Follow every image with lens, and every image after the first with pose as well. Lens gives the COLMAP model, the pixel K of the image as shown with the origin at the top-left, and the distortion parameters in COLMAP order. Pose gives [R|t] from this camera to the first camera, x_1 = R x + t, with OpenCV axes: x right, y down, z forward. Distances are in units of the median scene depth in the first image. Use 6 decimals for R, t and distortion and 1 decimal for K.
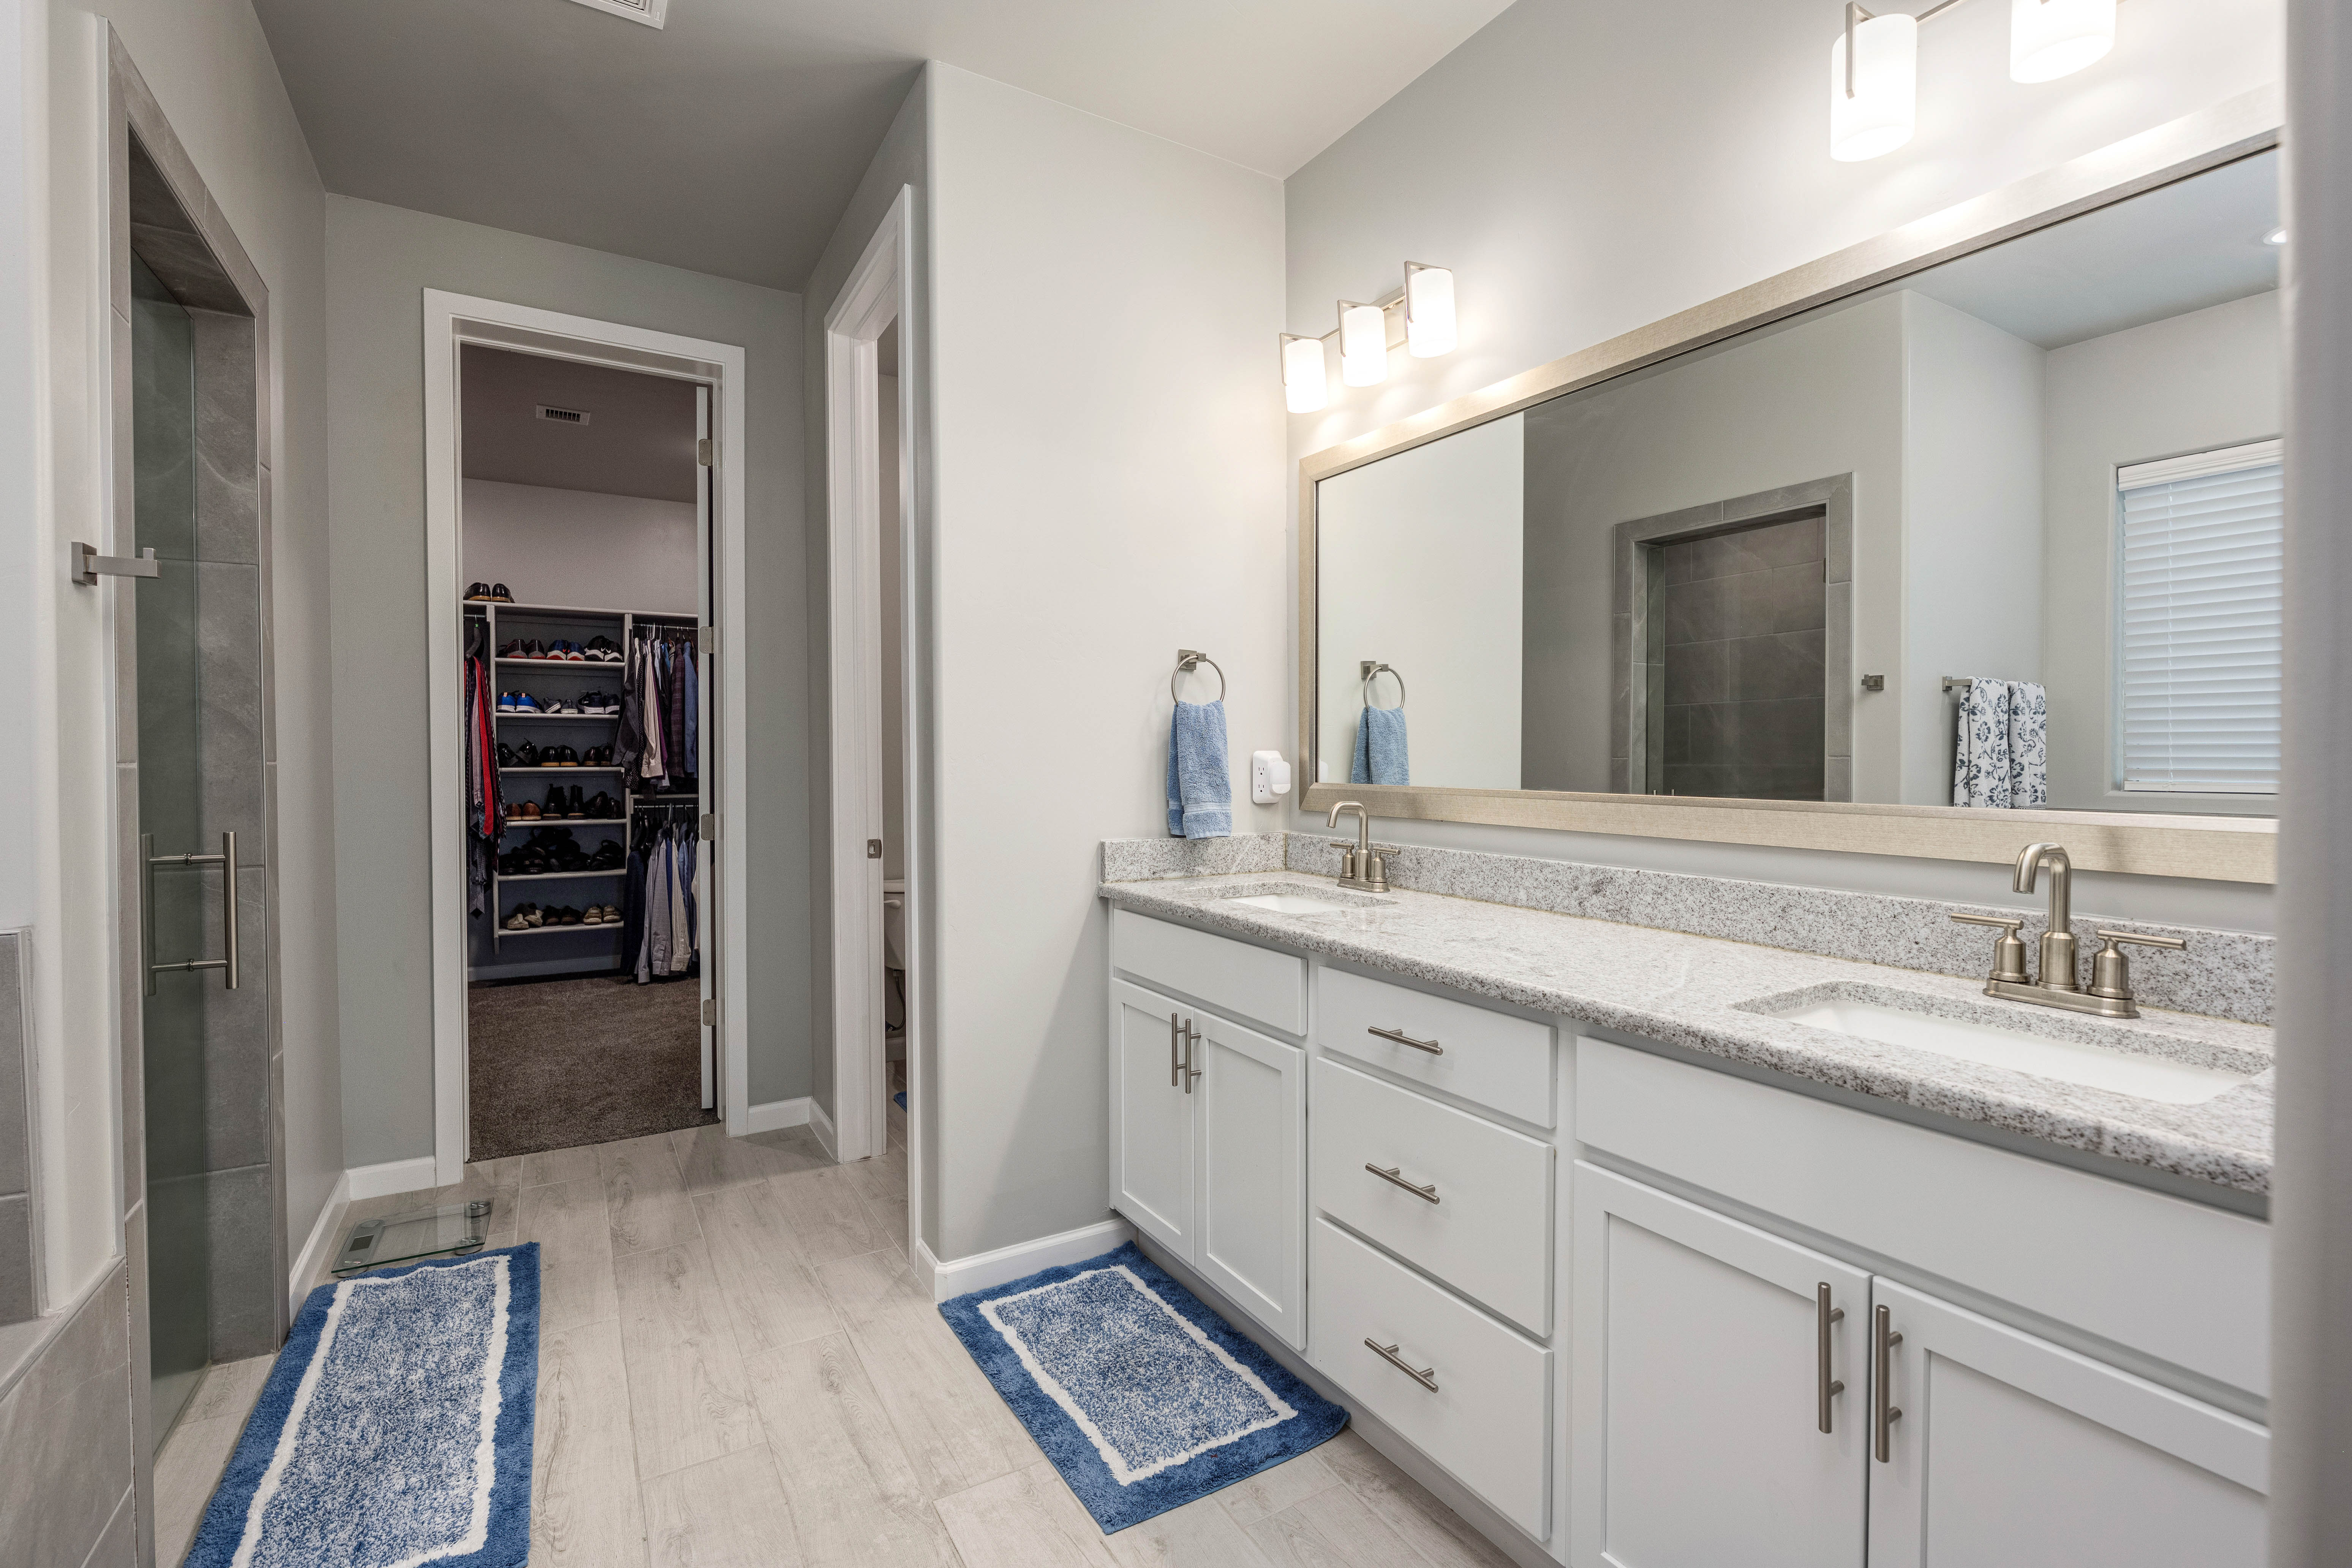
lens RADIAL K [[1042.8, 0, 1163.7], [0, 1042.8, 776.7], [0, 0, 1]] dist [-0.010292, 0.000847]
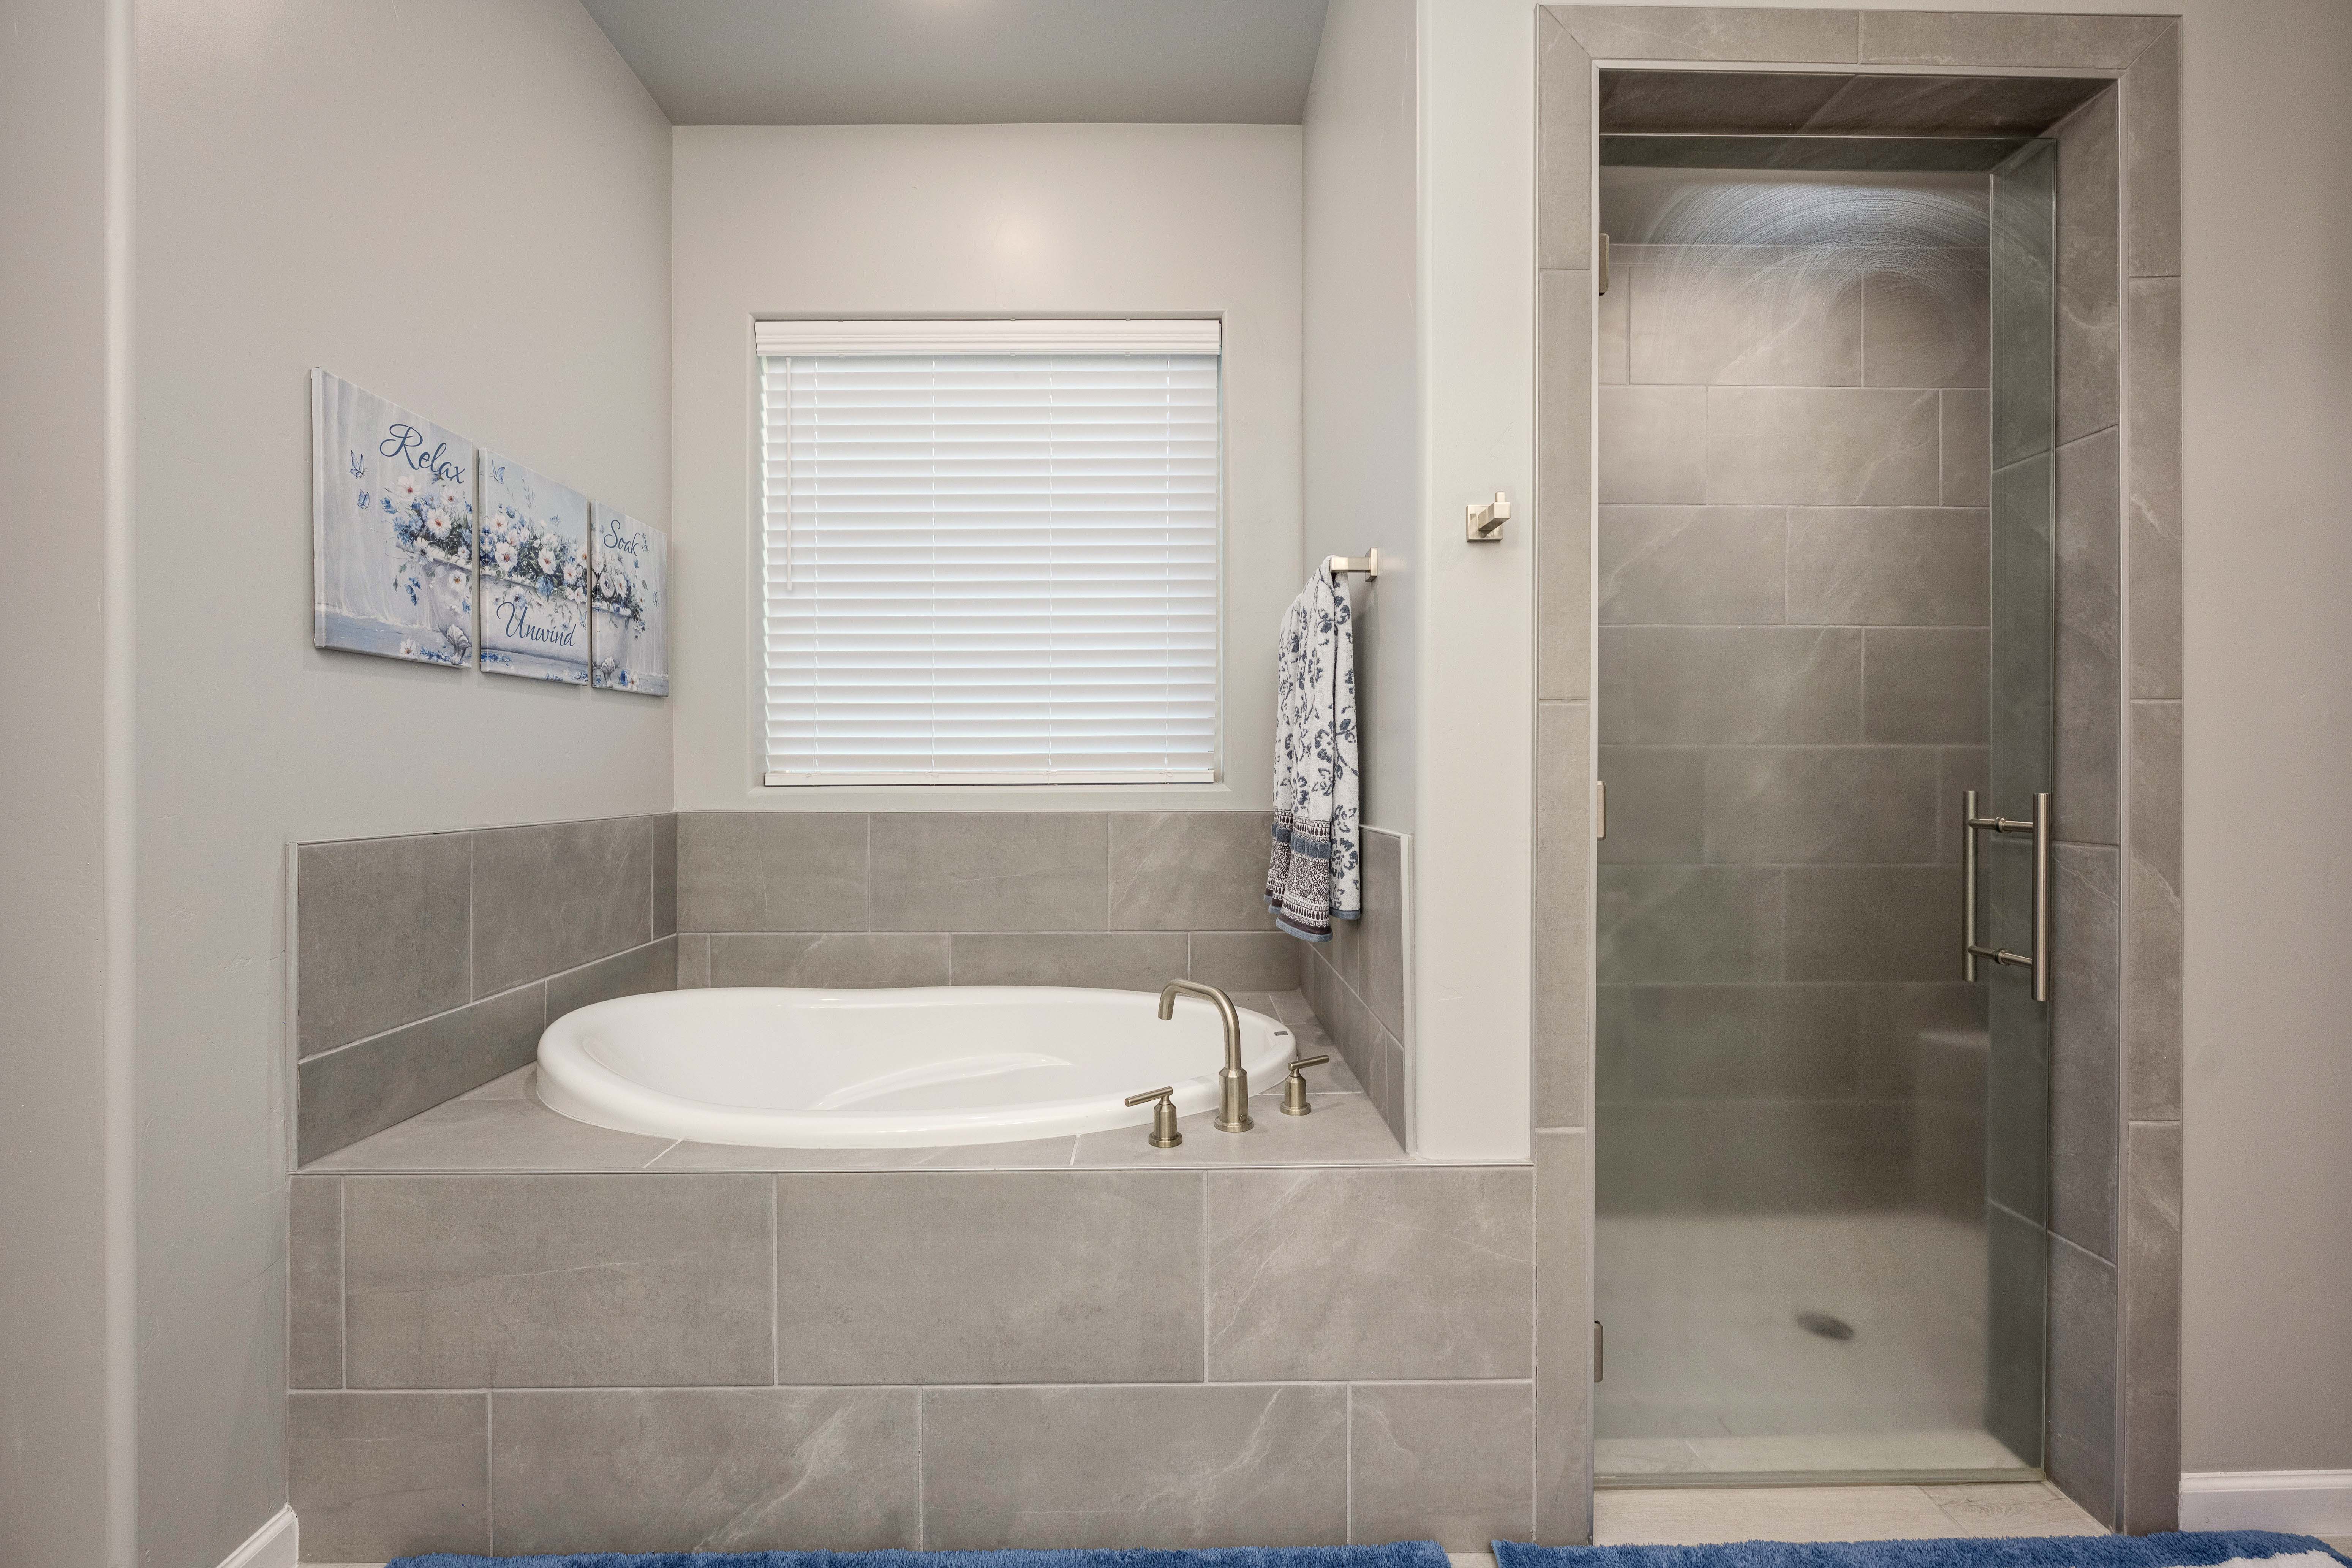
lens RADIAL K [[932.1, 0, 1166.4], [0, 932.1, 778.2], [0, 0, 1]] dist [-0.006677, 0.000063]
pose [[-0.495130, 0.010357, -0.868757, 0.006101], [-0.012721, 0.999735, 0.019169, 0.035529], [0.868726, 0.020543, -0.494868, 0.745012]]
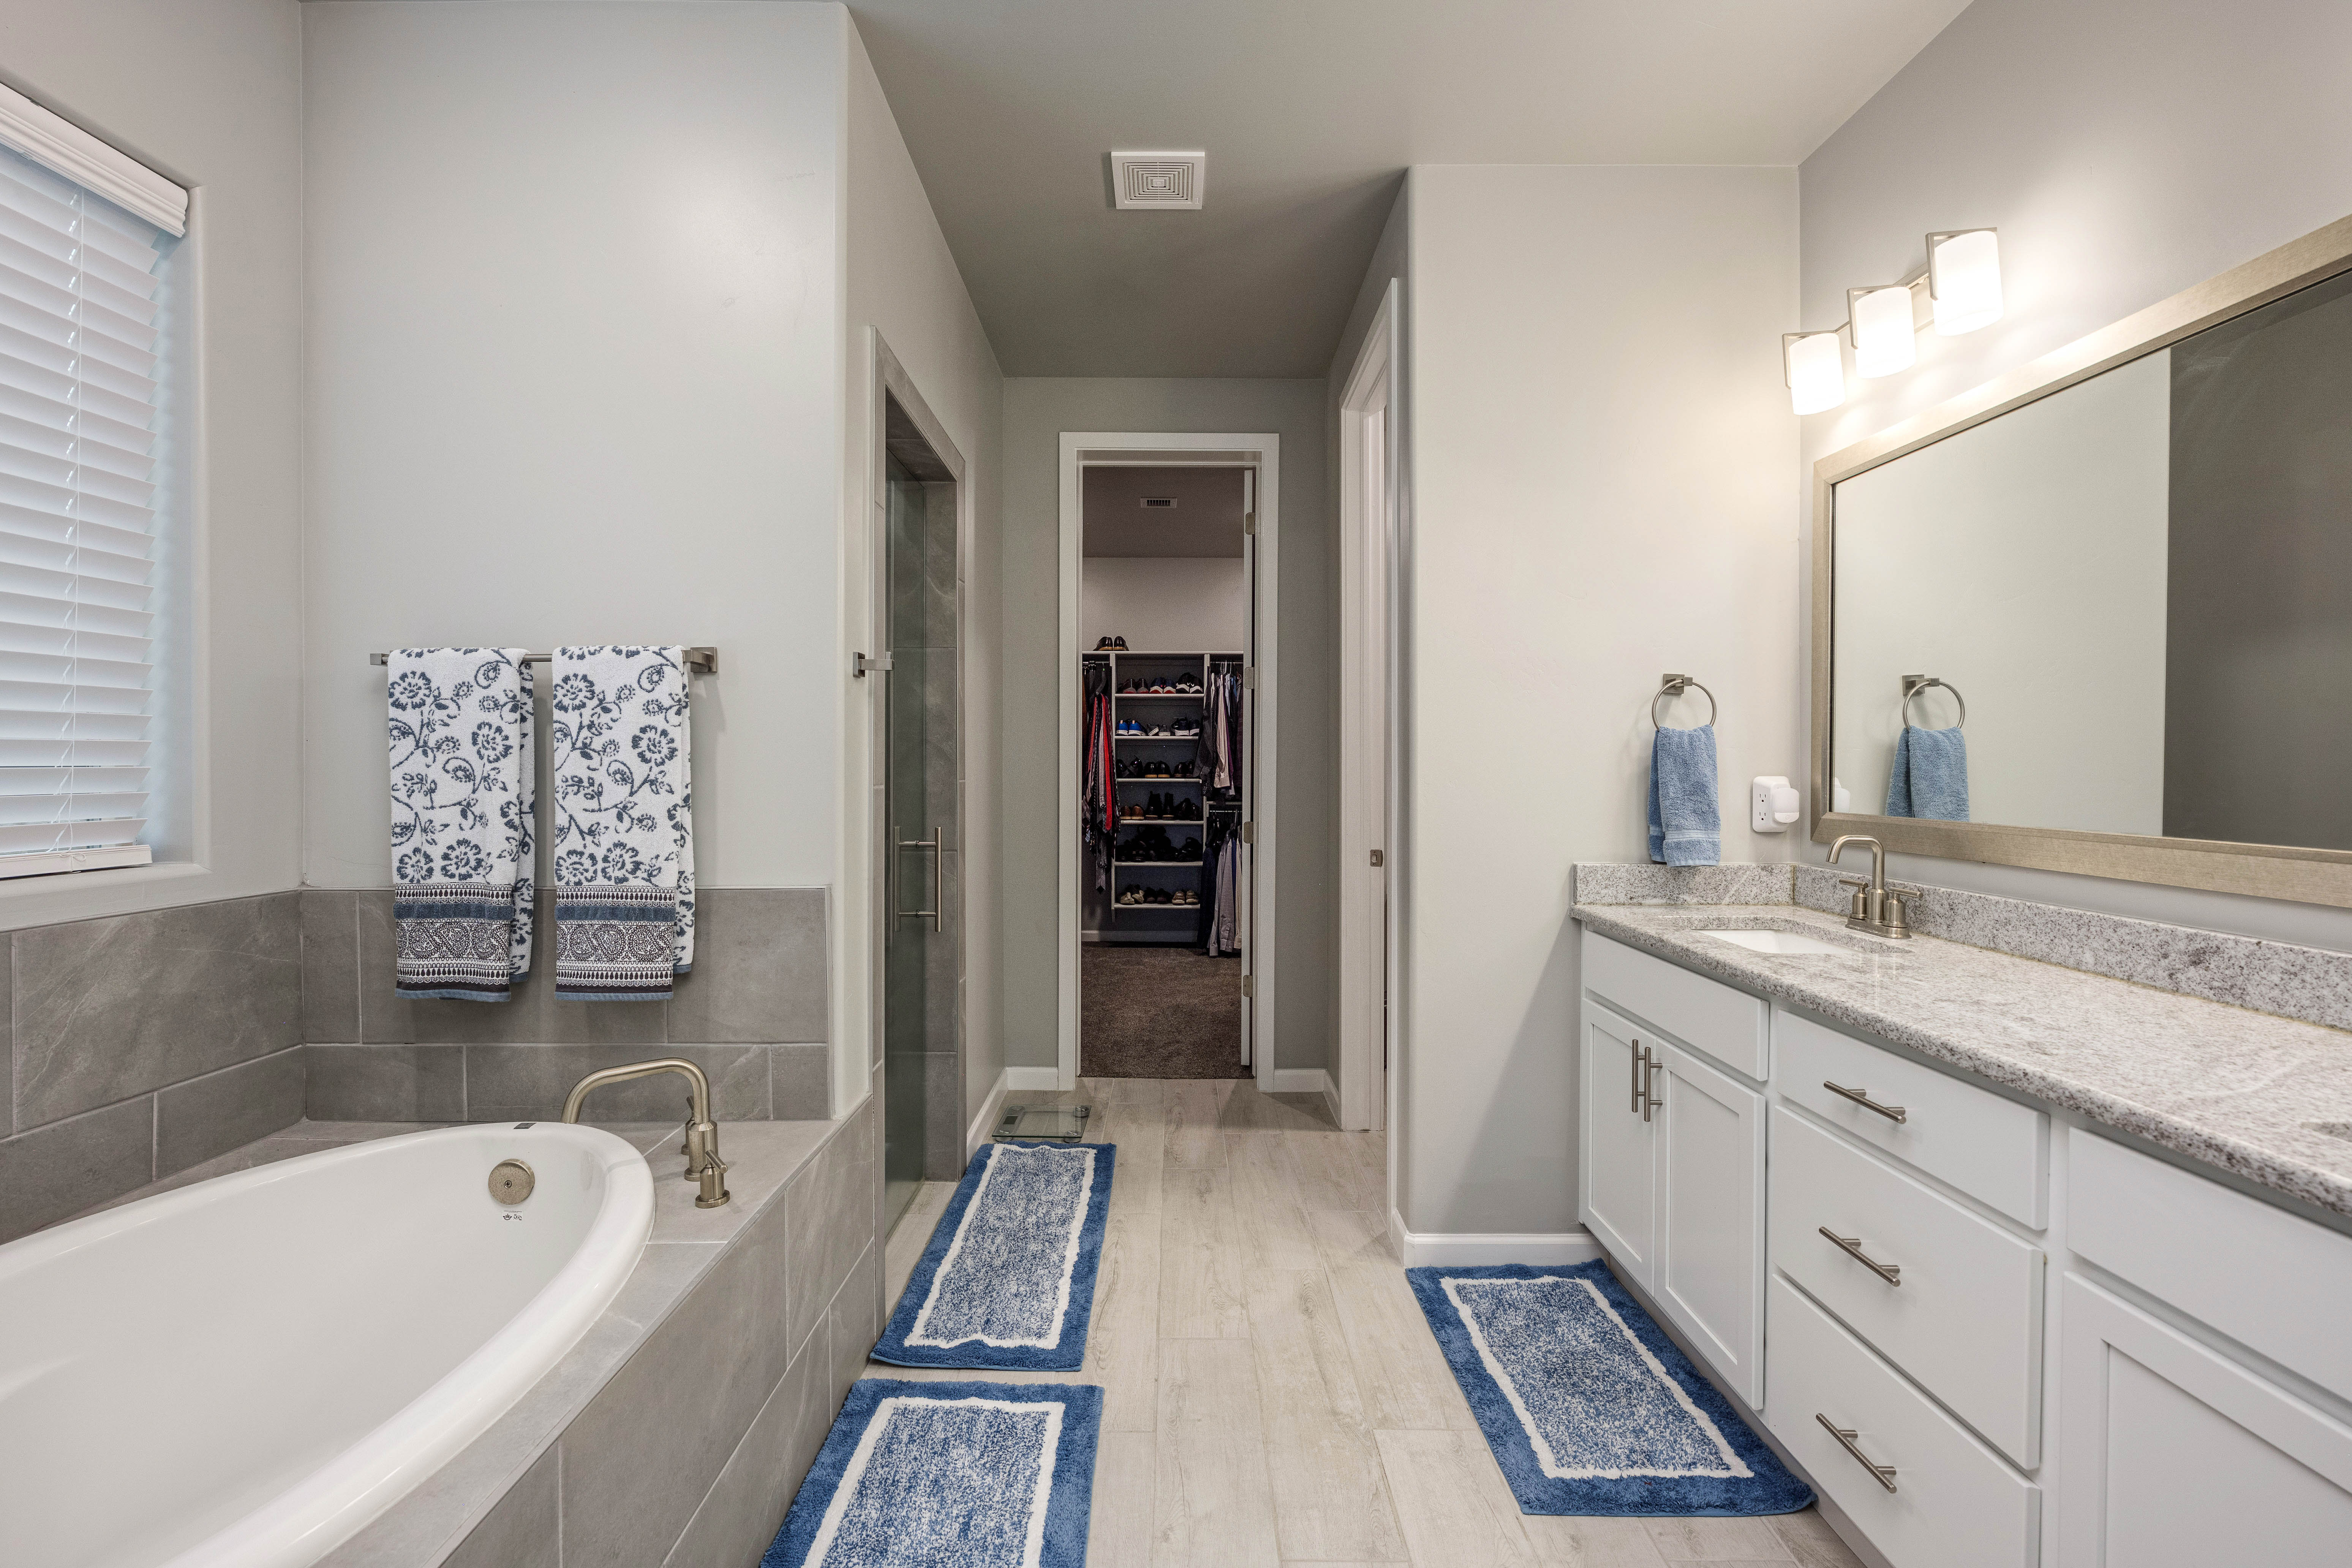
lens RADIAL K [[983.3, 0, 1159.2], [0, 983.3, 773.7], [0, 0, 1]] dist [-0.011696, 0.002584]
pose [[0.854586, 0.007402, -0.519257, 0.107030], [-0.012679, 0.999898, -0.006614, -0.017928], [0.519155, 0.012235, 0.854593, -0.052164]]
